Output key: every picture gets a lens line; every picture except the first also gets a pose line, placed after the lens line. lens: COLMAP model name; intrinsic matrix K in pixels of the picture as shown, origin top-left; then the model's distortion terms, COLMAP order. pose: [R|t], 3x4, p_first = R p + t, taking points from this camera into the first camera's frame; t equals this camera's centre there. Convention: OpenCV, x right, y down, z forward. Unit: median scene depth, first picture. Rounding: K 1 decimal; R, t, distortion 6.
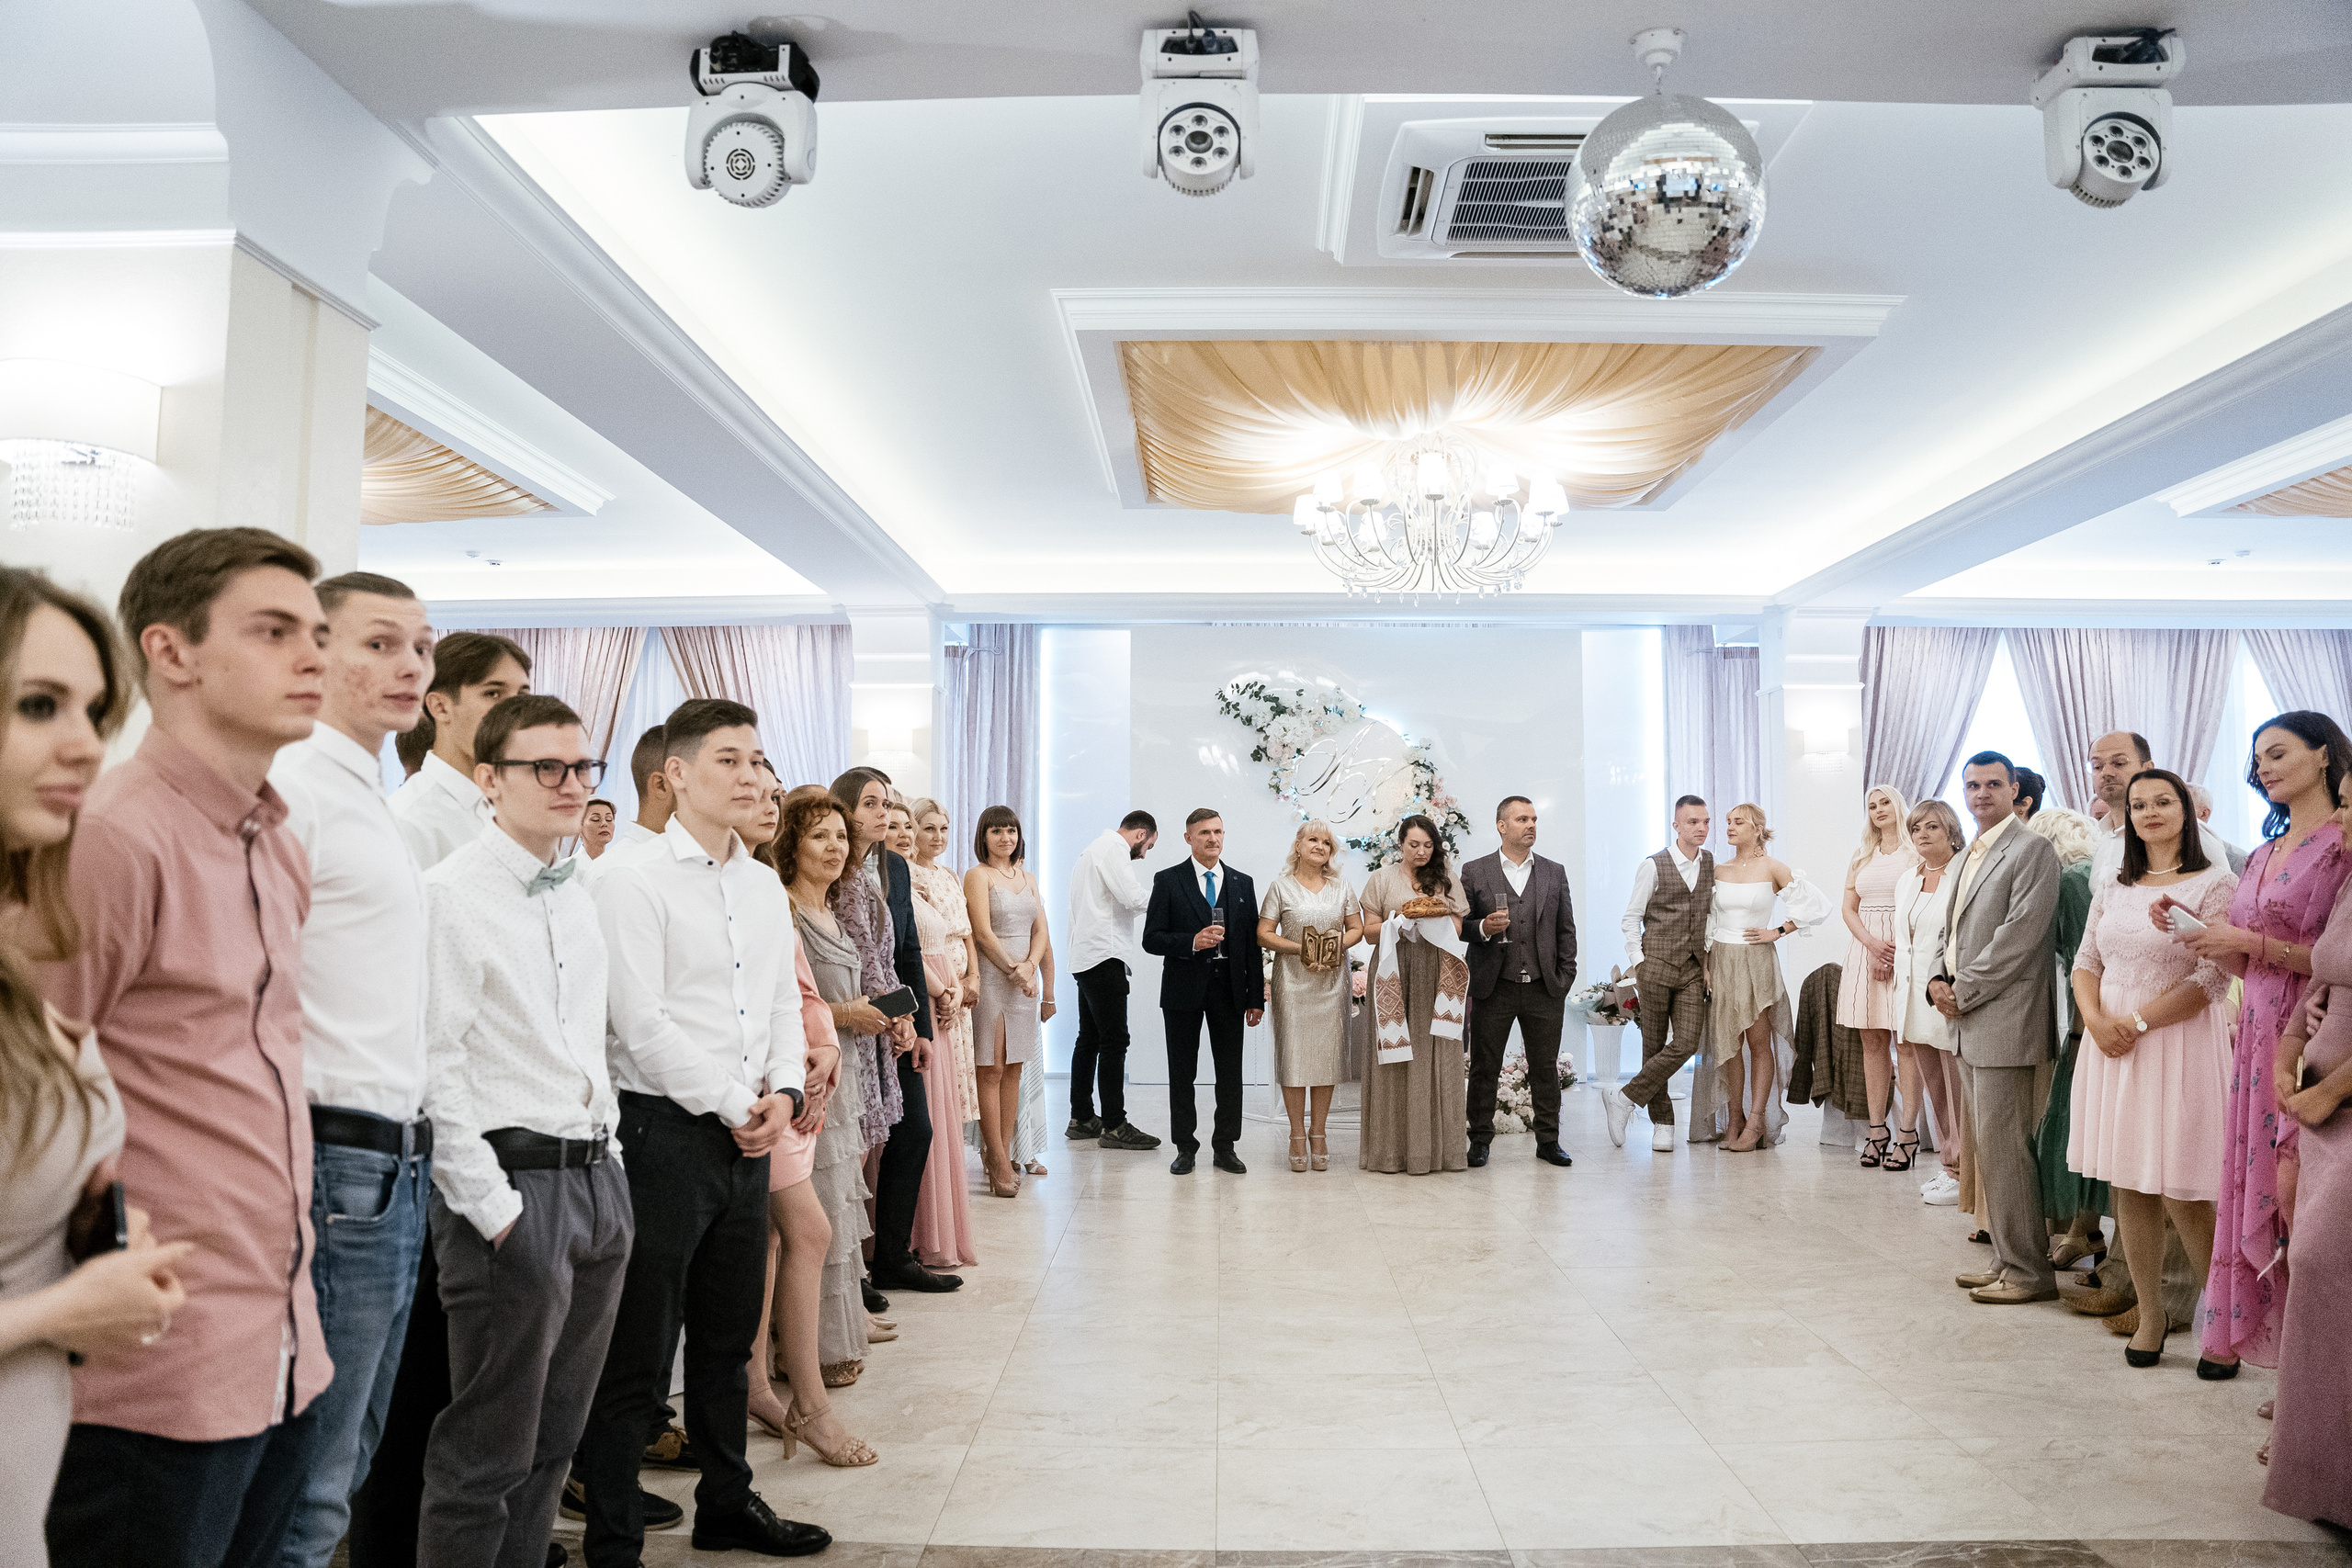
lens RADIAL K [[1643.6, 0, 1176.0], [0, 1643.6, 784.0], [0, 0, 1]] dist [-0.175606, 0.136482]
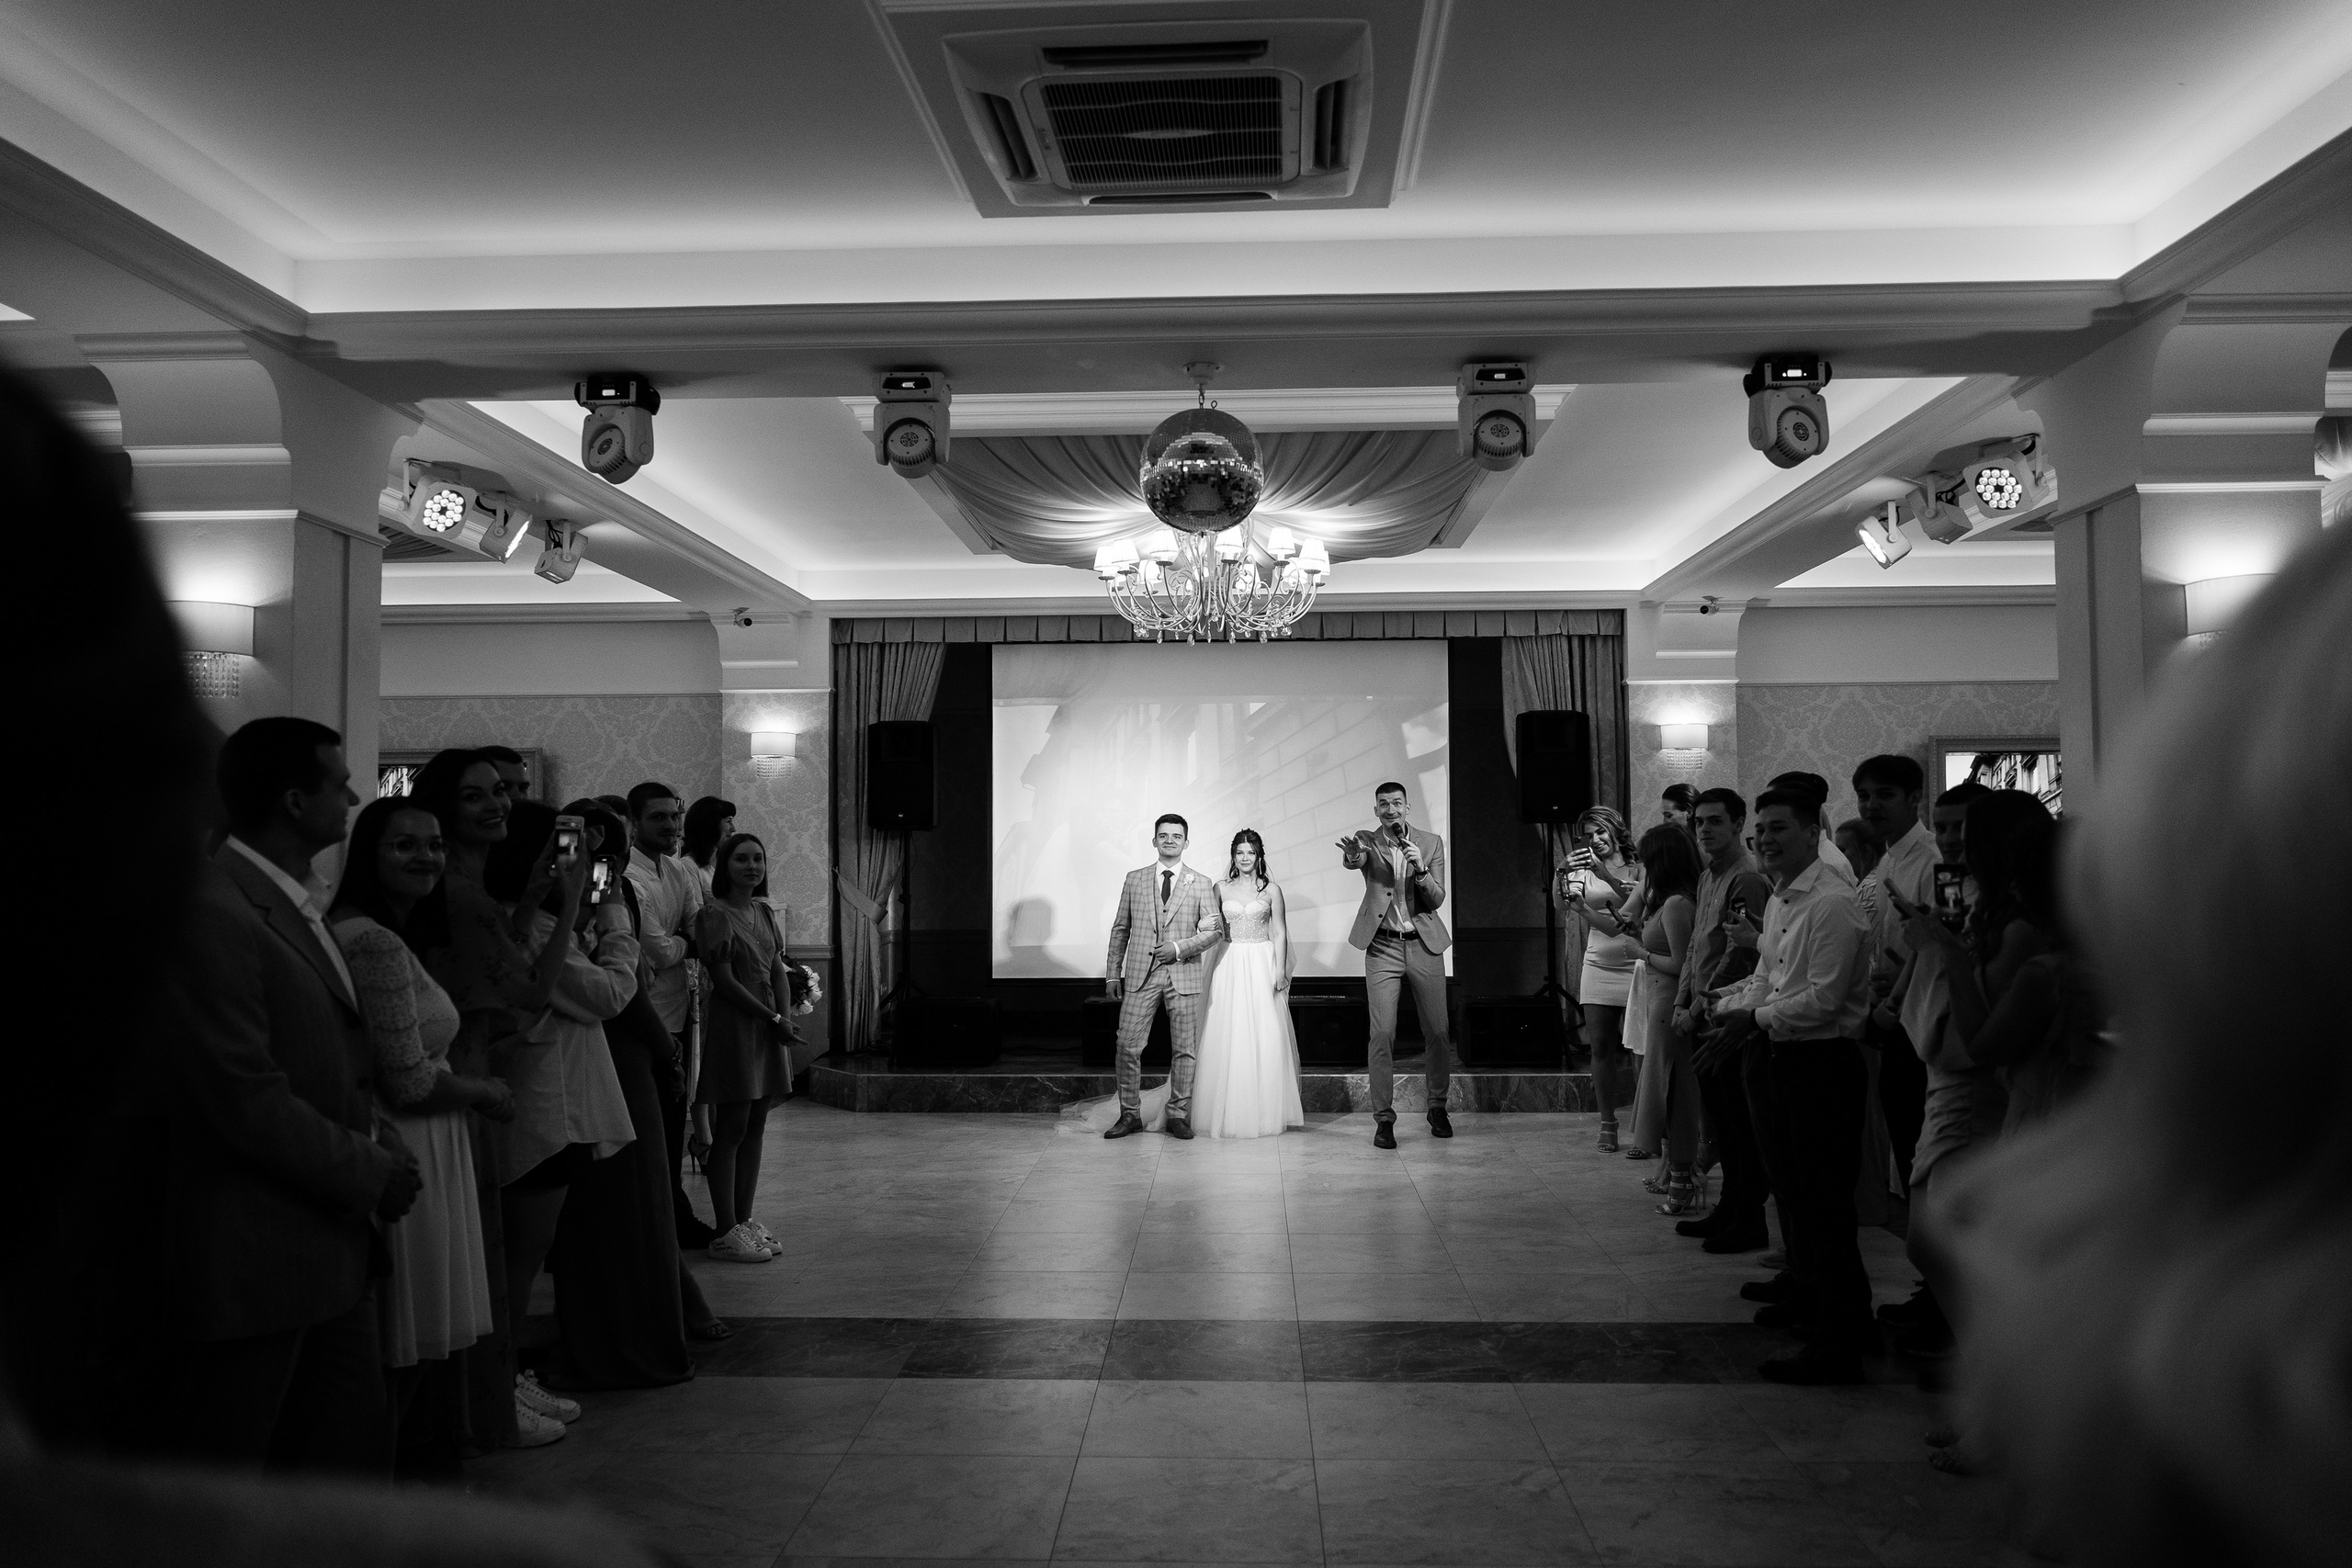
lens RADIAL K [[1635.1, 0, 1176.0], [0, 1635.1, 784.0], [0, 0, 1]] dist [0.004094, -0.003265]
pose [[-0.999912, 0.005354, 0.012140, 0.229269], [0.004267, 0.996128, -0.087814, 0.060797], [-0.012563, -0.087754, -0.996063, 1.889916]]
